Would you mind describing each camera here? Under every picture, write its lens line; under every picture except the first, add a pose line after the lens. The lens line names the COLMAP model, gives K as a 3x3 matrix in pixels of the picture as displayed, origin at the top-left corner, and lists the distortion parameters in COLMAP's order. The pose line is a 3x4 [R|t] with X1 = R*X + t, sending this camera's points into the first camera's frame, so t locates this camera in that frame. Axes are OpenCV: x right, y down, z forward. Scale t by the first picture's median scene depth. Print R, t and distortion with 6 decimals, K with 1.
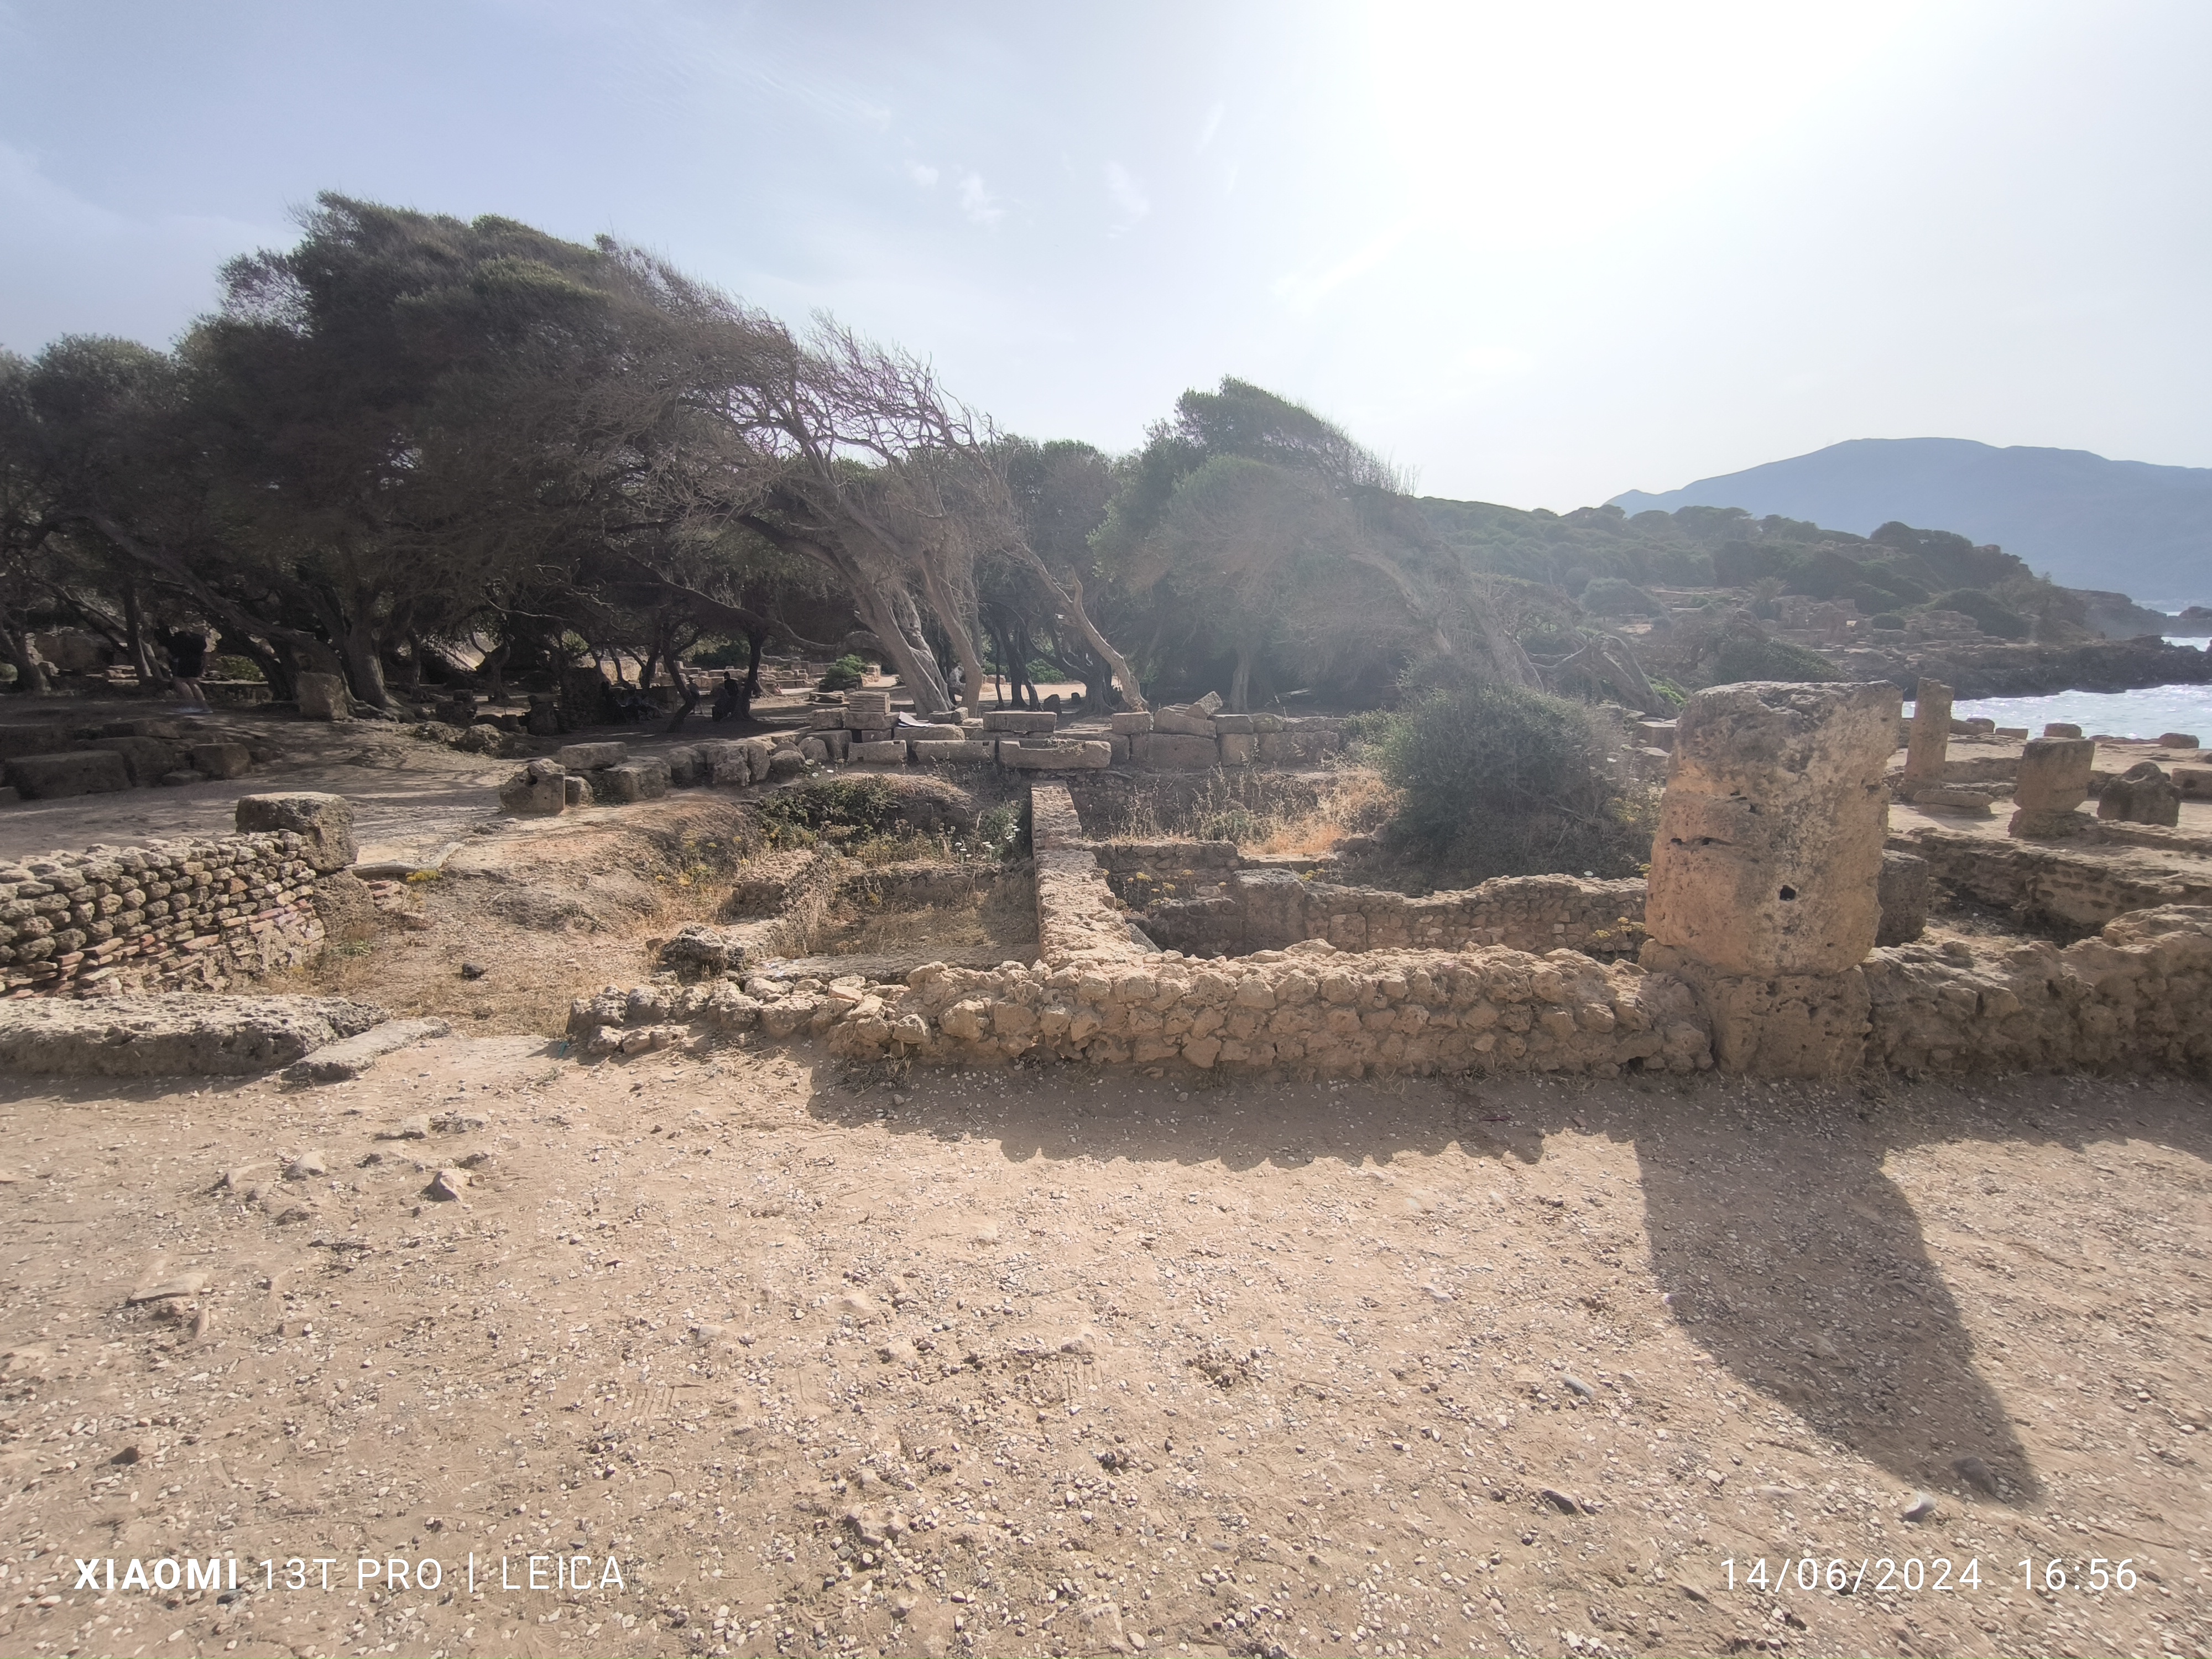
lens RADIAL K [[959.5, 0, 1107.6], [0, 959.5, 823.8], [0, 0, 1]] dist [-0.011967, 0.008865]
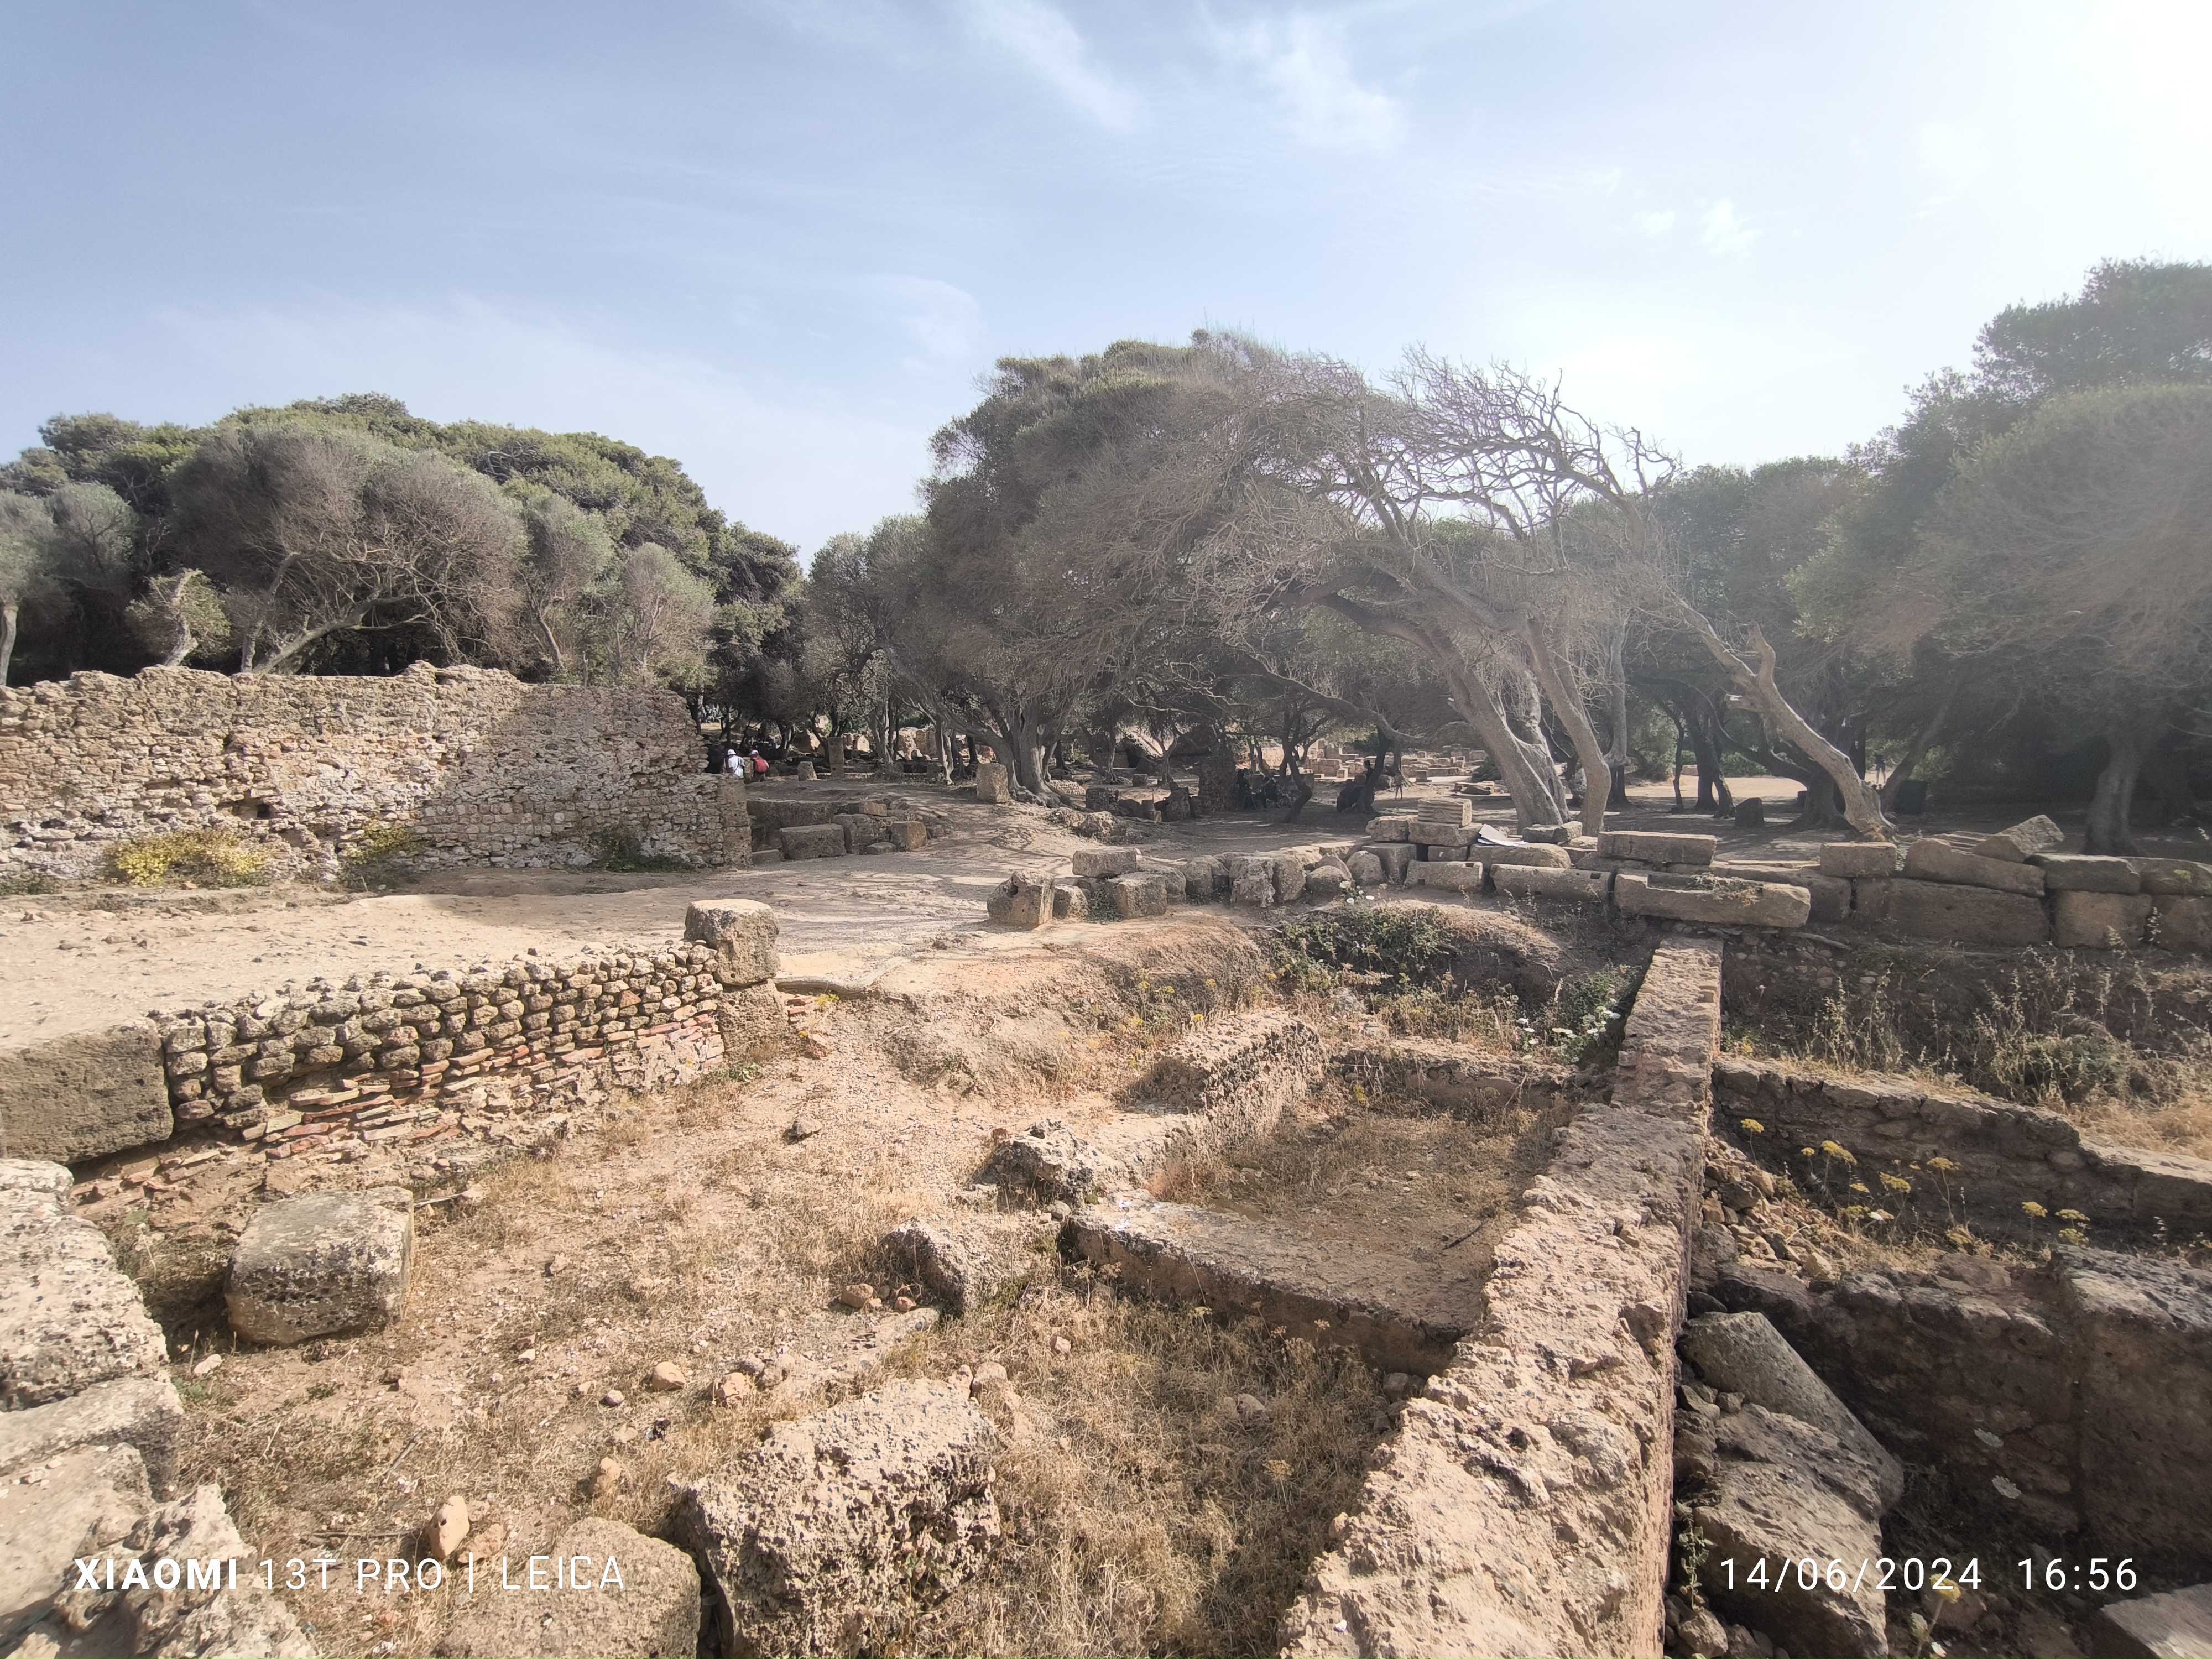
lens RADIAL K [[958.6, 0, 1097.4], [0, 958.6, 827.0], [0, 0, 1]] dist [-0.015101, 0.007355]
pose [[0.774886, 0.052568, -0.629911, 0.059332], [-0.104917, 0.993409, -0.046161, -0.087594], [0.623332, 0.101858, 0.775295, 0.383871]]
